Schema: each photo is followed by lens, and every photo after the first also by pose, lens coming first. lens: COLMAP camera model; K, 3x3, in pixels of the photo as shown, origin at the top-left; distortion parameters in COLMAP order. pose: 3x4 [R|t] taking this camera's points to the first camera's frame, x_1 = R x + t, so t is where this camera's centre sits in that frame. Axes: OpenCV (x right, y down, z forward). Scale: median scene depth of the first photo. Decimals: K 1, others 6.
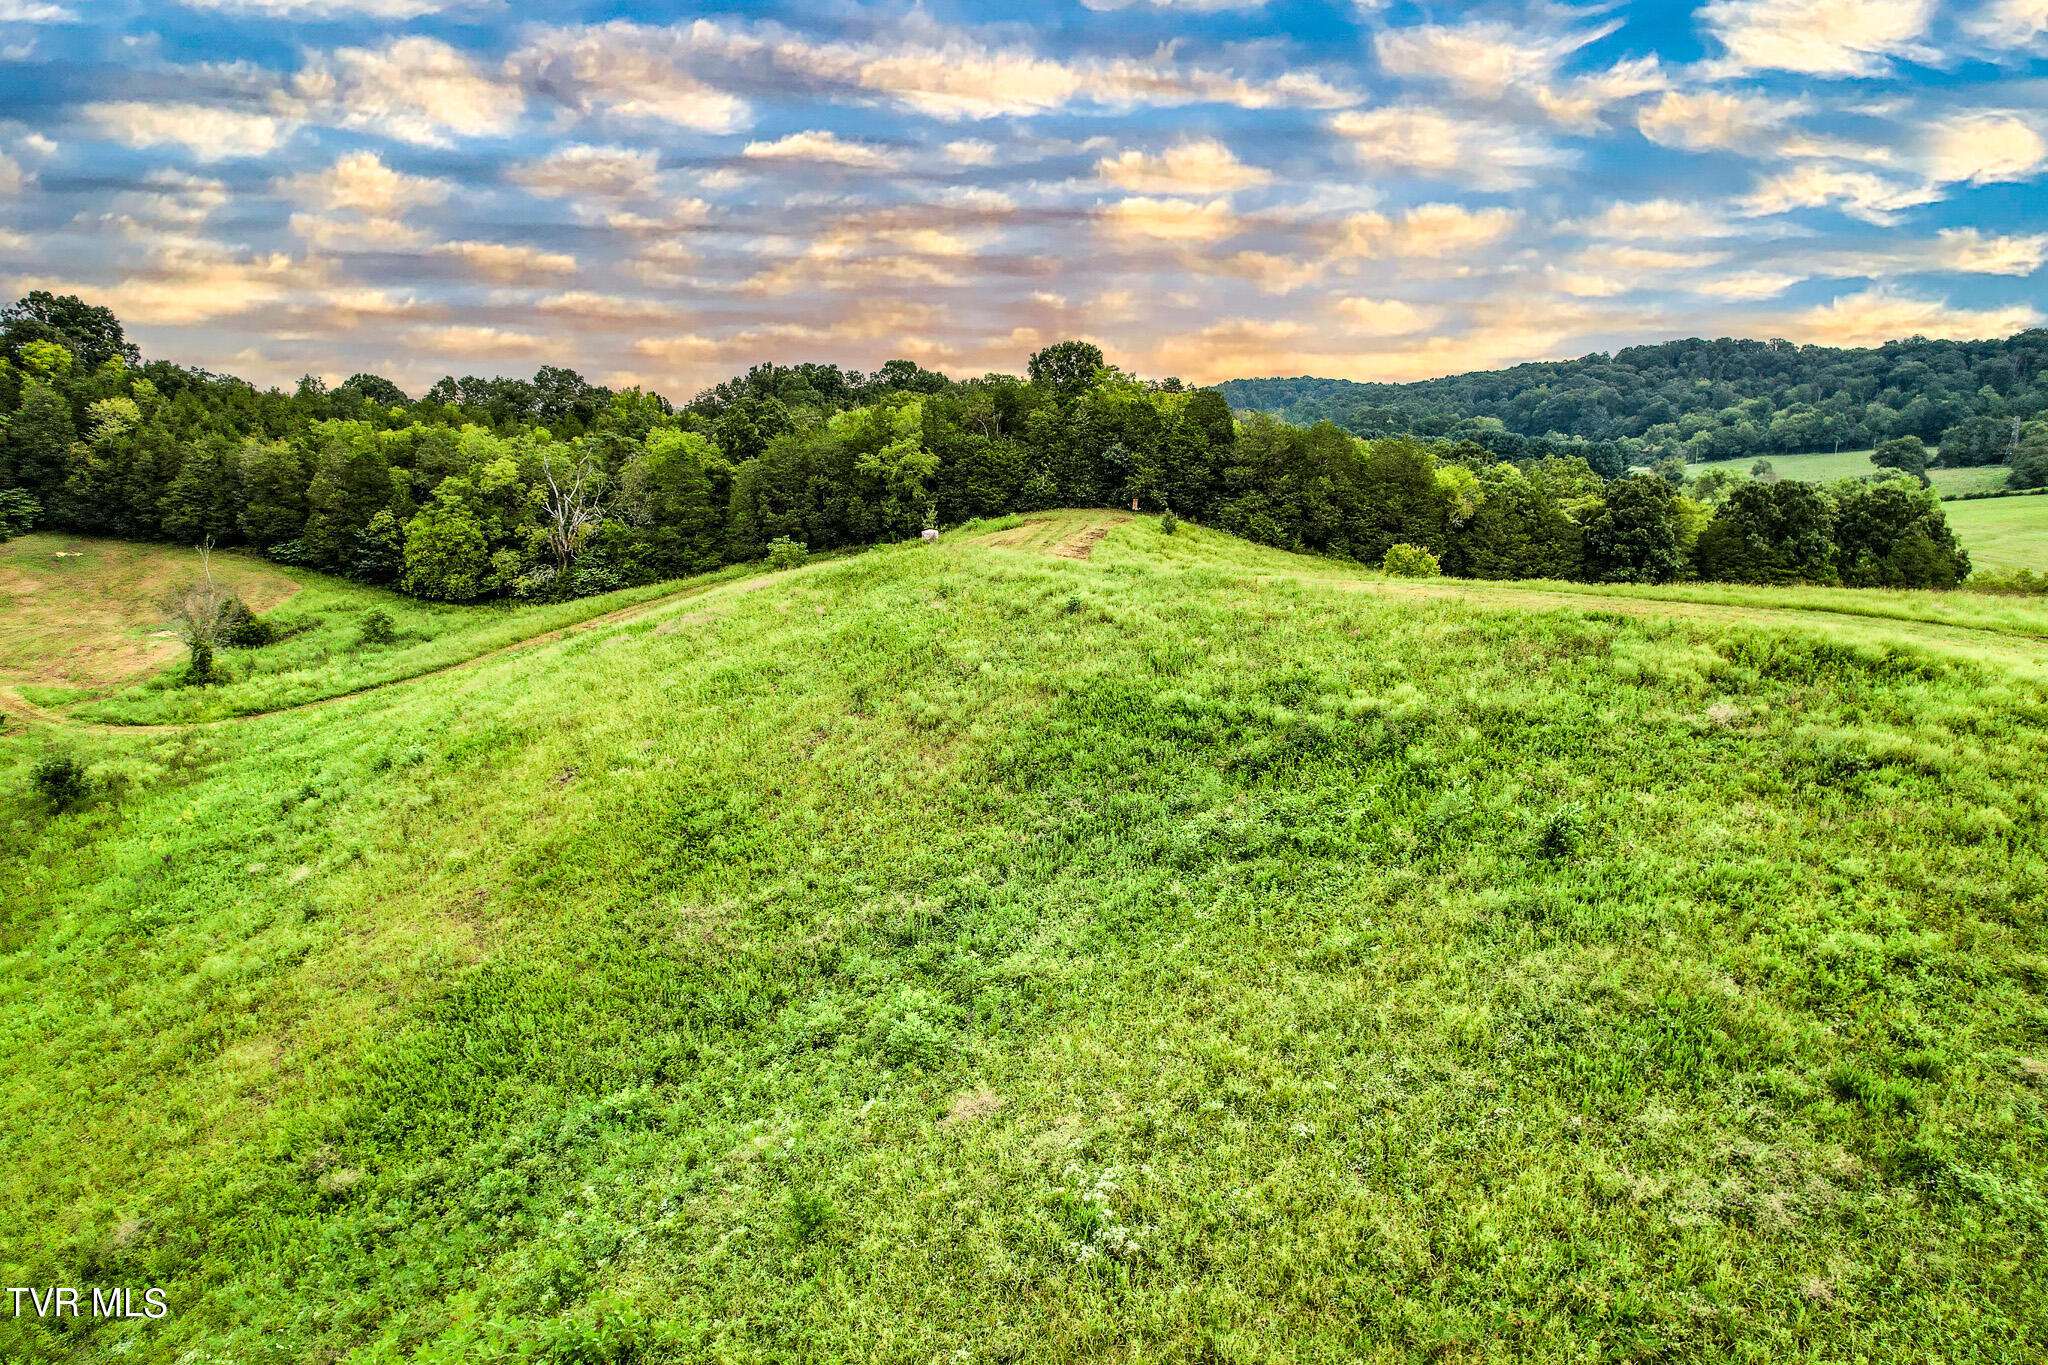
lens RADIAL K [[1274.1, 0, 1024.0], [0, 1274.1, 682.5], [0, 0, 1]] dist [-0.078720, 0.070141]
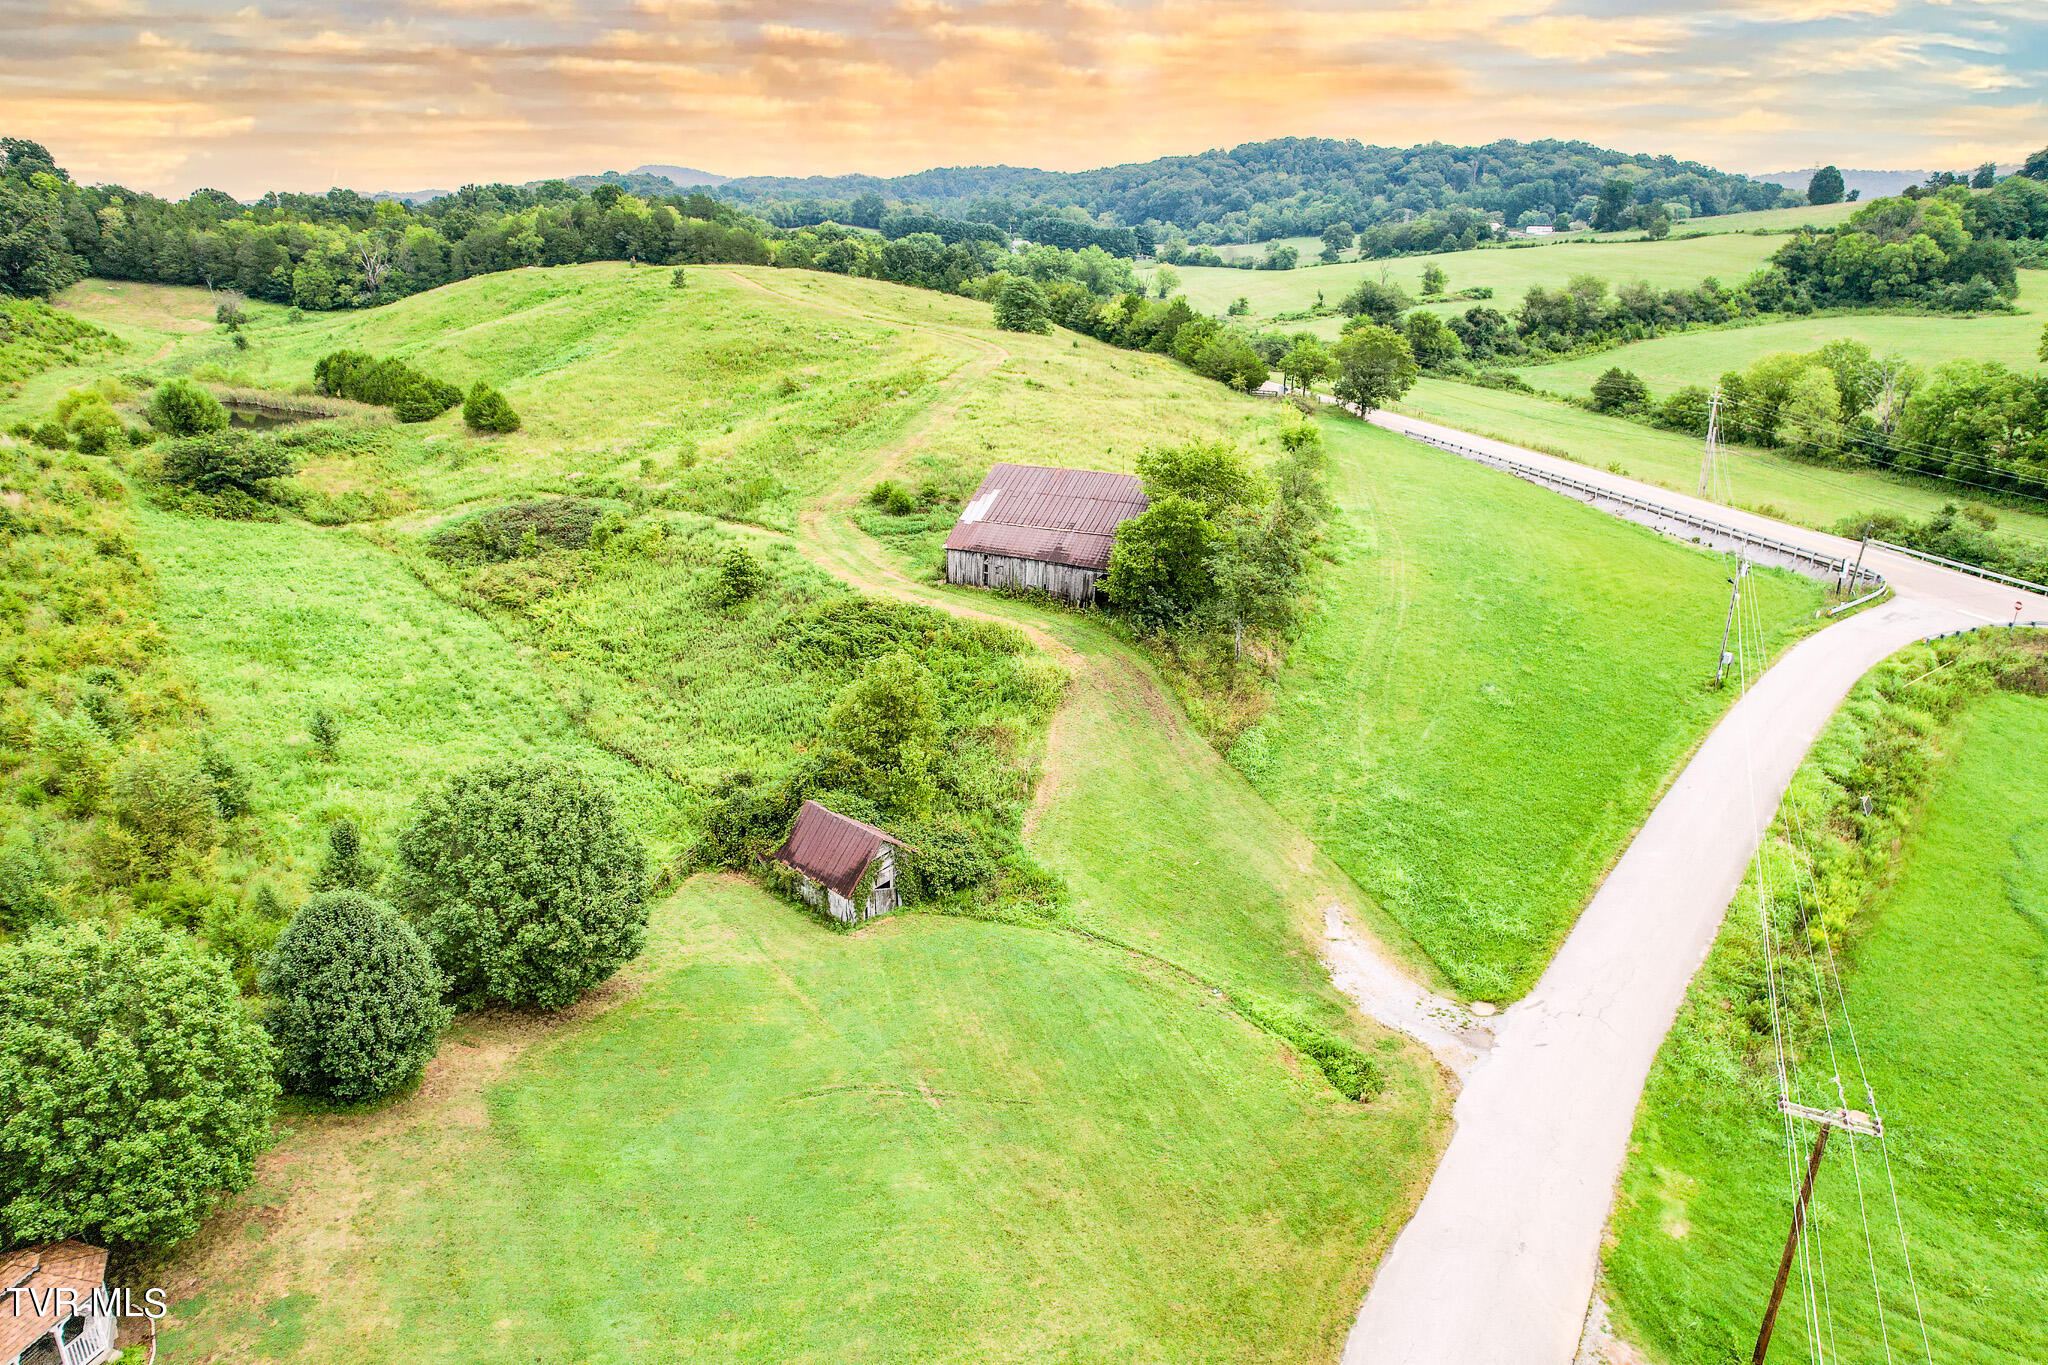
lens RADIAL K [[1274.1, 0, 1024.0], [0, 1274.1, 682.5], [0, 0, 1]] dist [-0.078720, 0.070141]
pose [[0.983849, -0.059840, 0.168700, 0.331086], [0.032447, 0.986473, 0.160681, 0.259404], [-0.176034, -0.152612, 0.972482, -1.380939]]
